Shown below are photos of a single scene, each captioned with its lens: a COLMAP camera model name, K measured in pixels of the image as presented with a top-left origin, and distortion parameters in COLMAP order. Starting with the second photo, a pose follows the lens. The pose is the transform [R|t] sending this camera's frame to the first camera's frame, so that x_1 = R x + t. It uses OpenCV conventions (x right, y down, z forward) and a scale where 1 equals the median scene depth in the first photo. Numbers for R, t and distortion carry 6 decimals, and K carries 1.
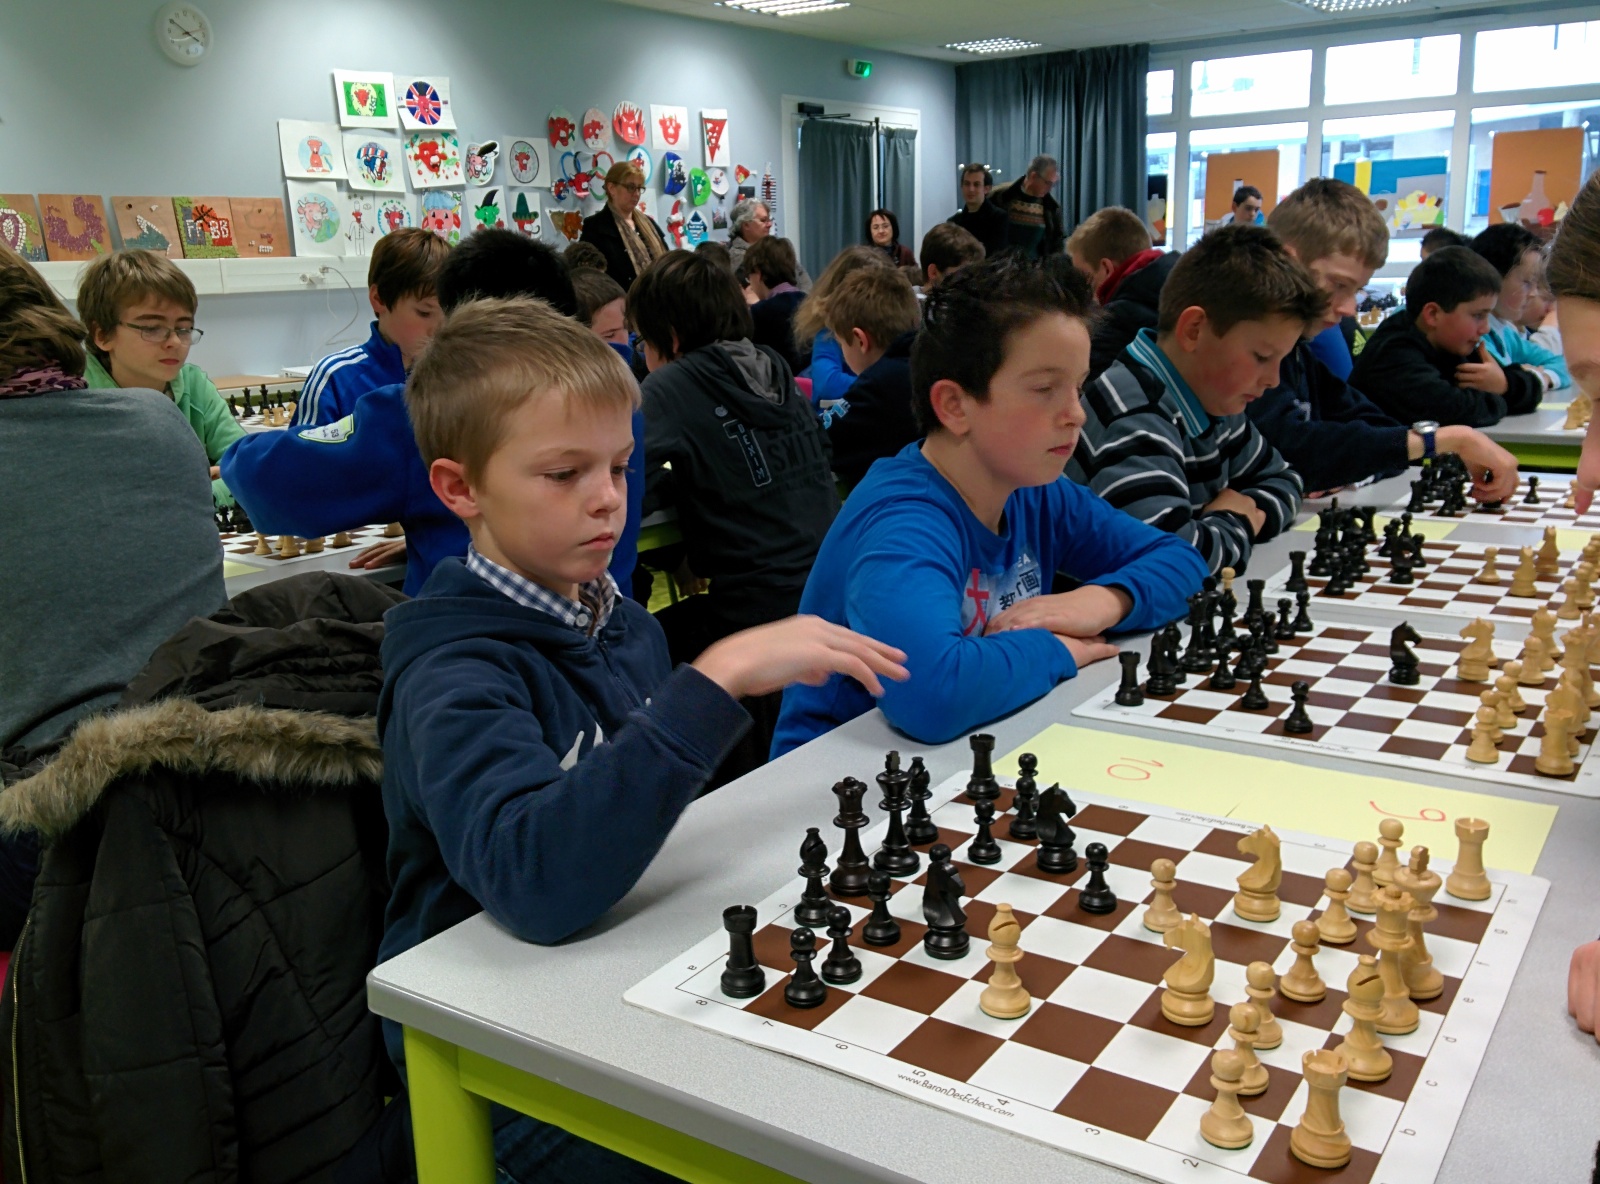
lens RADIAL K [[1422.7, 0, 807.3], [0, 1422.7, 606.3], [0, 0, 1]] dist [0.079309, -0.118128]
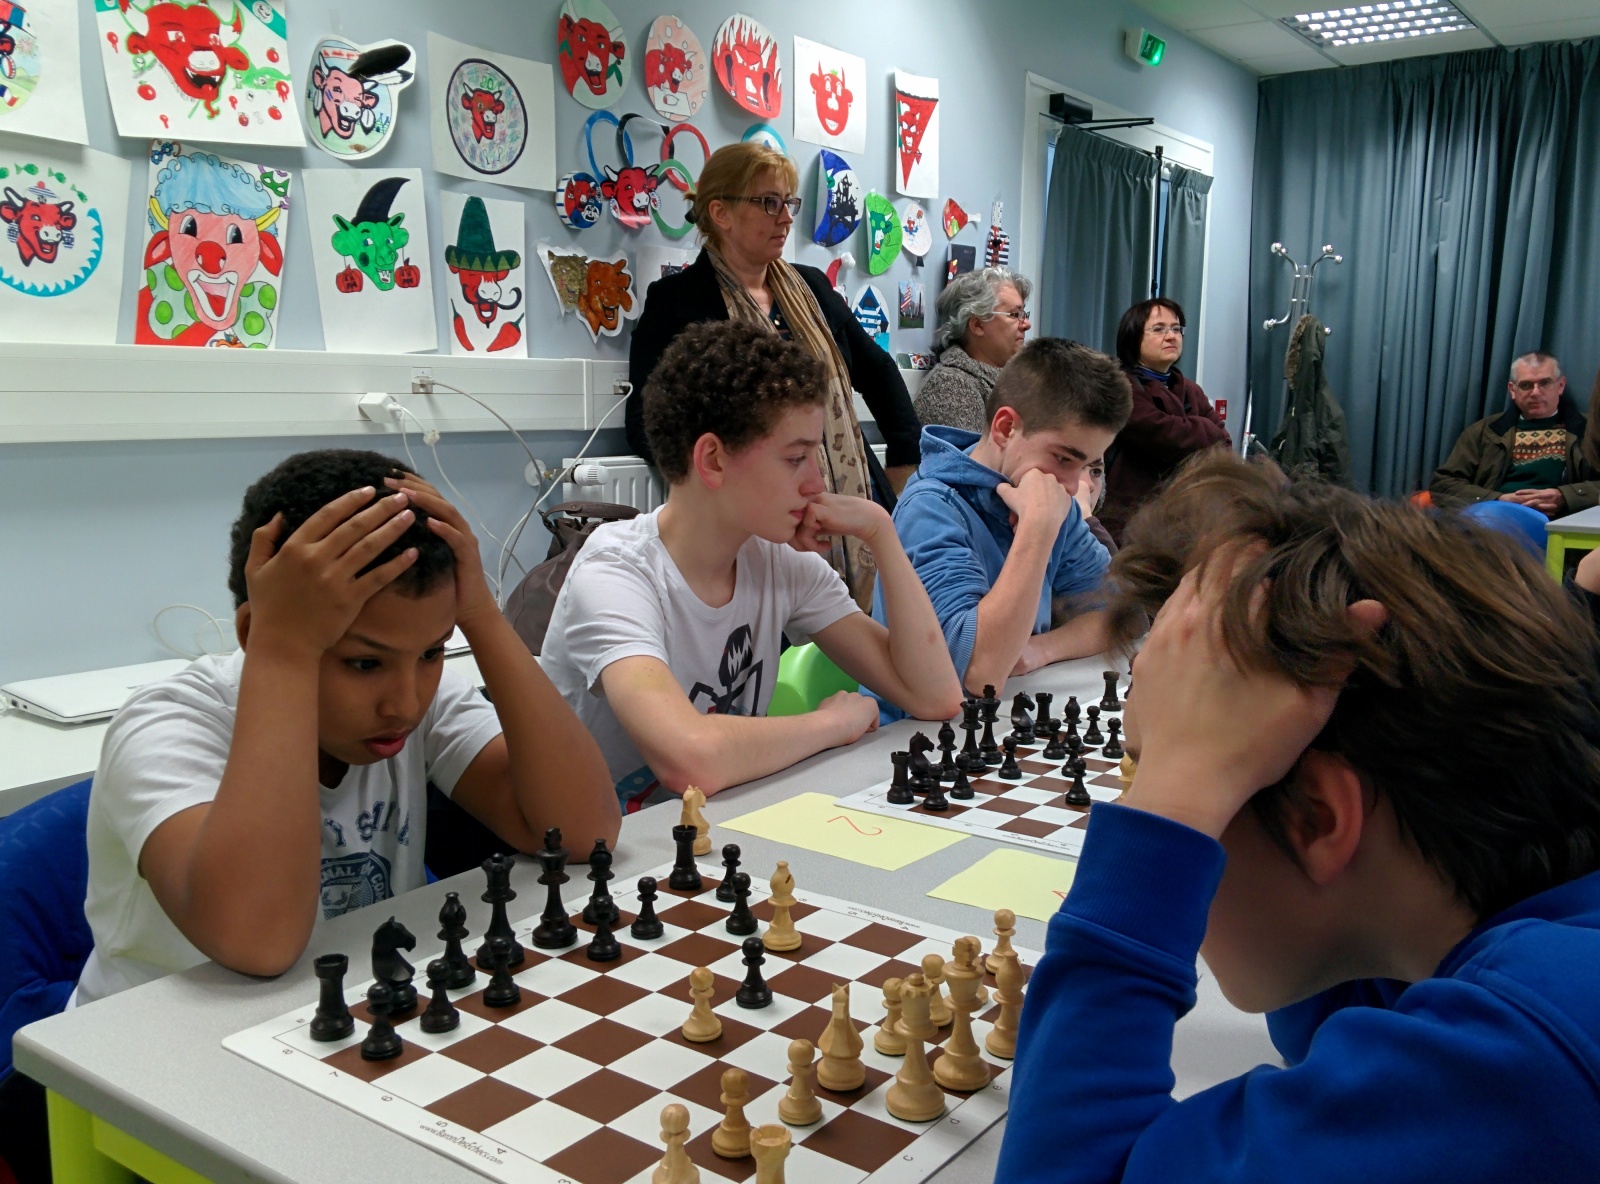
lens RADIAL K [[1422.7, 0, 807.3], [0, 1422.7, 606.3], [0, 0, 1]] dist [0.079309, -0.118128]
pose [[0.999204, 0.037699, 0.013041, -0.111597], [-0.036400, 0.995406, -0.088558, -0.149623], [-0.016320, 0.088013, 0.995986, 0.622220]]
